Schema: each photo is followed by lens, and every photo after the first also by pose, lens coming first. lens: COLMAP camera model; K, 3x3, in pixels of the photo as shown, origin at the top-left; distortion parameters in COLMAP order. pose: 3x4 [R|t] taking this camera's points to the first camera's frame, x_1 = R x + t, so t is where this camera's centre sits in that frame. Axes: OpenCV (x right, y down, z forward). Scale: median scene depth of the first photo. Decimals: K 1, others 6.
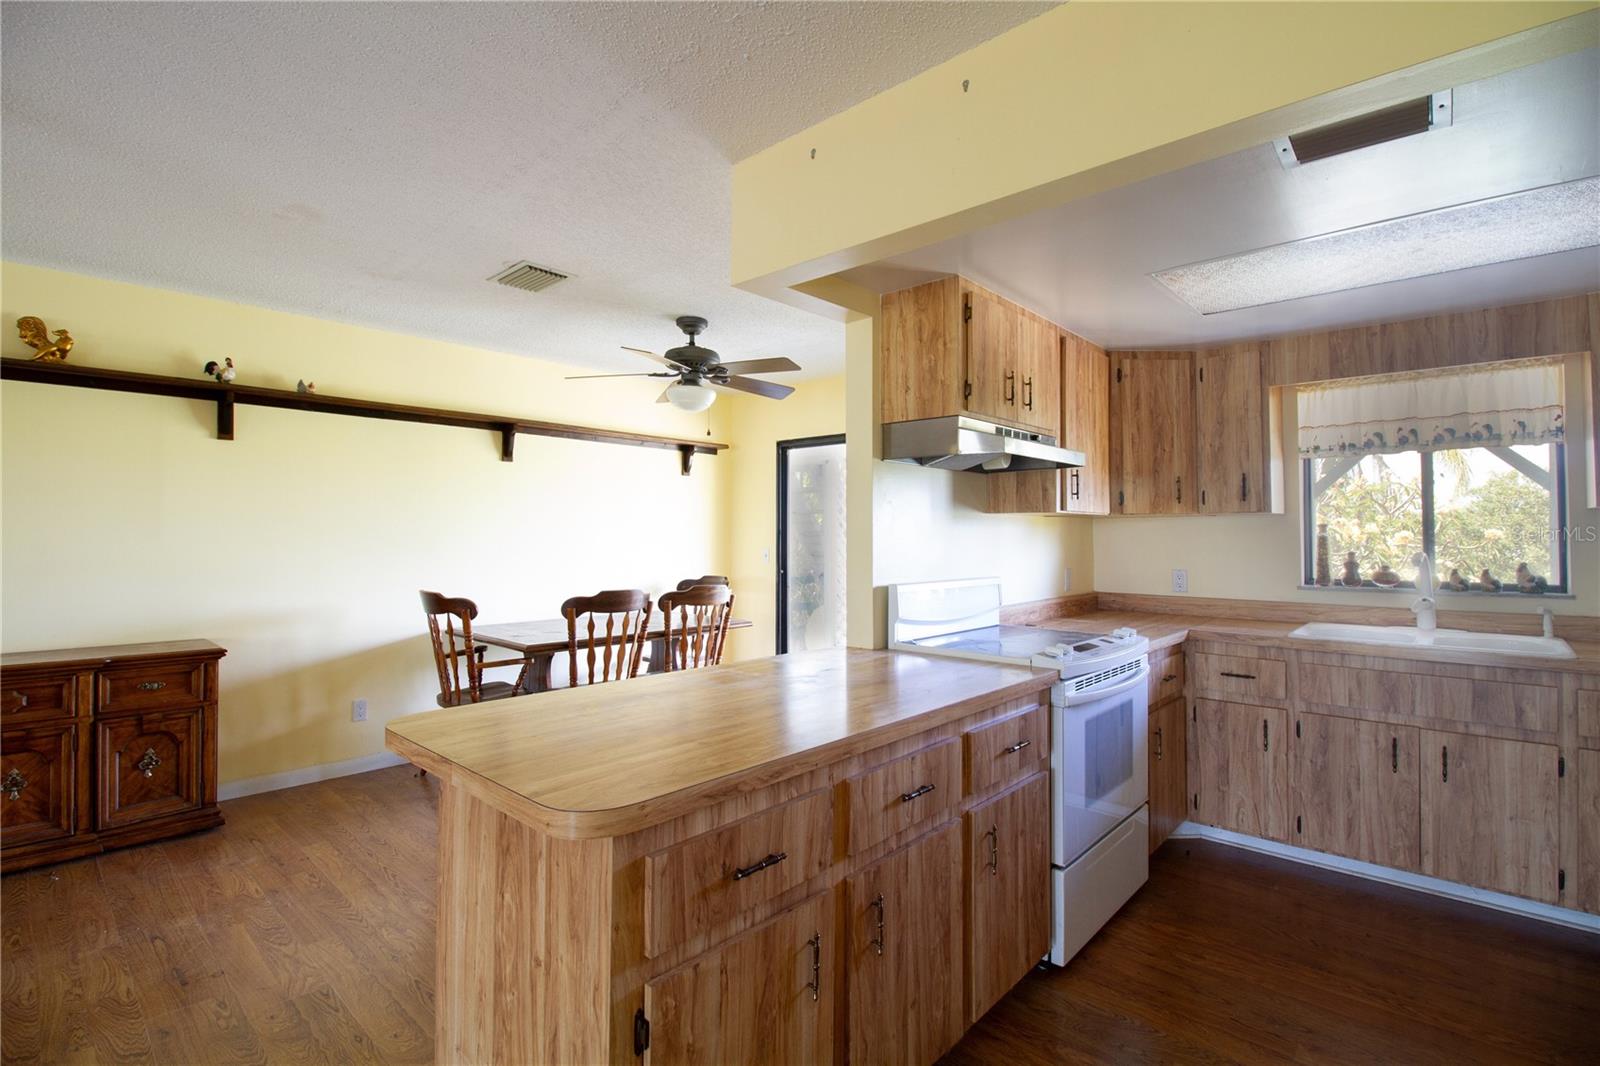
lens RADIAL K [[738.4, 0, 810.3], [0, 738.4, 523.3], [0, 0, 1]] dist [-0.004150, -0.007450]
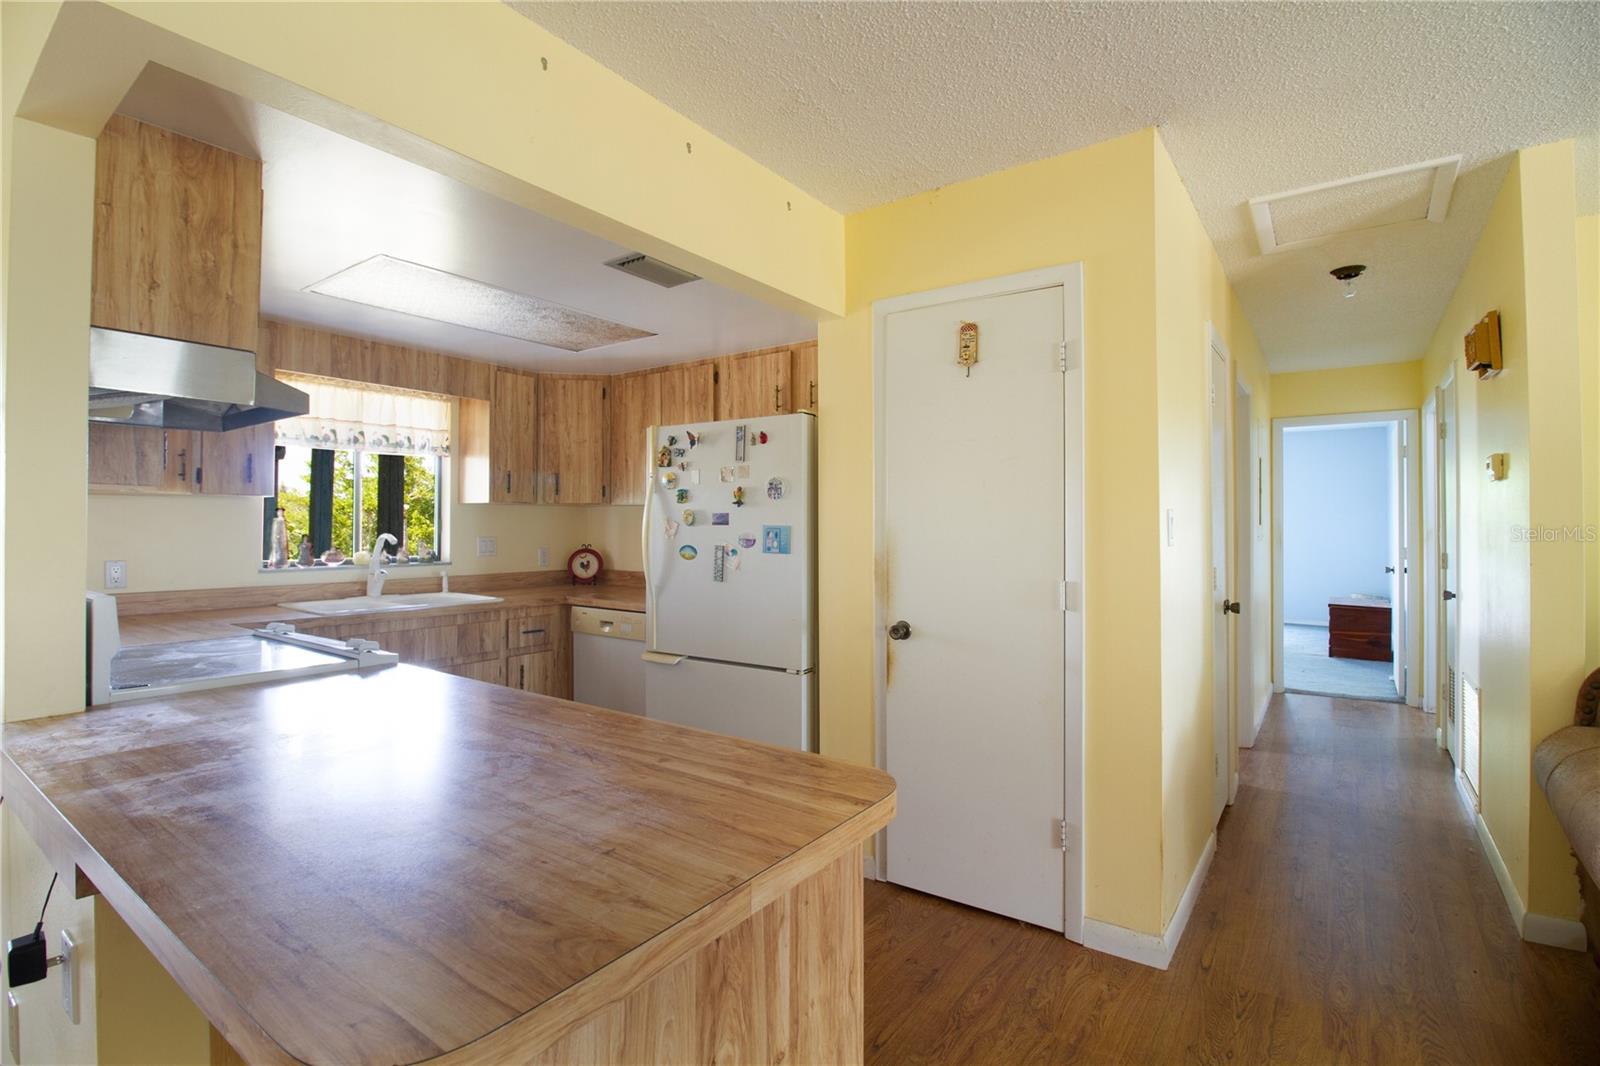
lens RADIAL K [[738.4, 0, 799.0], [0, 738.4, 516.4], [0, 0, 1]] dist [-0.004150, -0.007450]
pose [[-0.101861, 0.011500, 0.994732, -0.415514], [-0.022477, 0.999651, -0.013859, 0.010181], [-0.994545, -0.023770, -0.101567, 0.384908]]
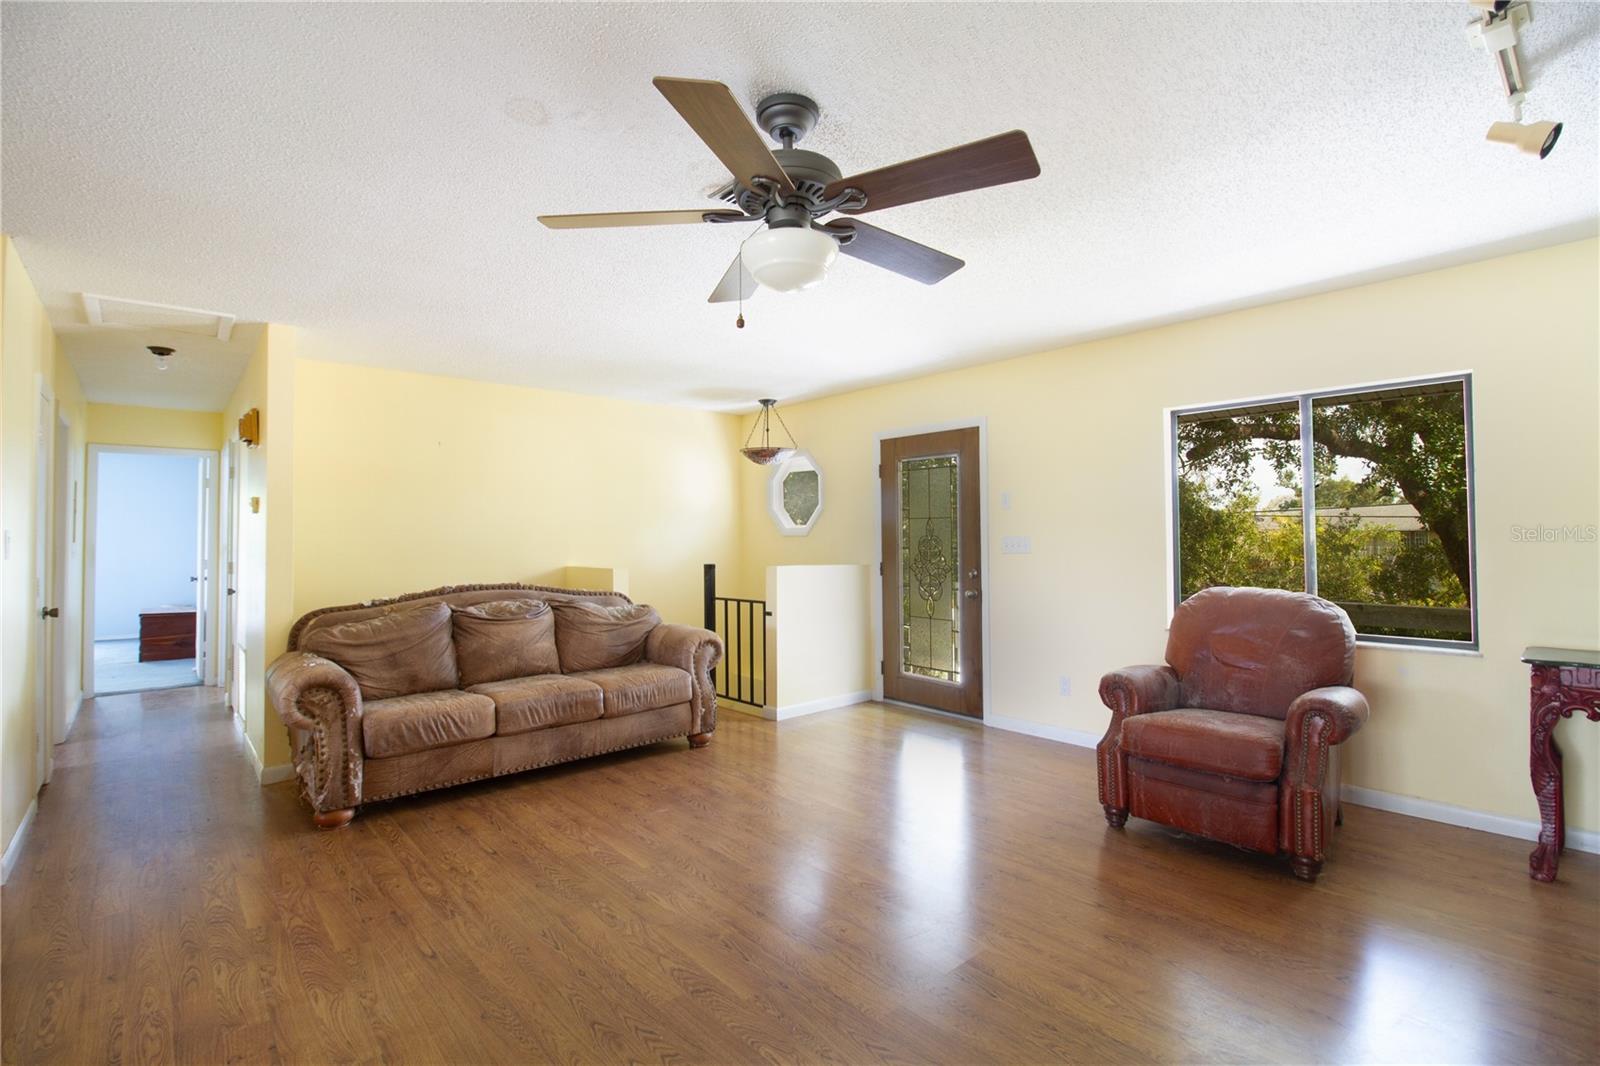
lens RADIAL K [[738.4, 0, 791.3], [0, 738.4, 520.9], [0, 0, 1]] dist [-0.004150, -0.007450]
pose [[-0.992788, 0.008676, 0.119567, -0.622819], [0.003046, 0.998881, -0.047191, 0.015421], [-0.119842, -0.046487, -0.991704, 0.566352]]
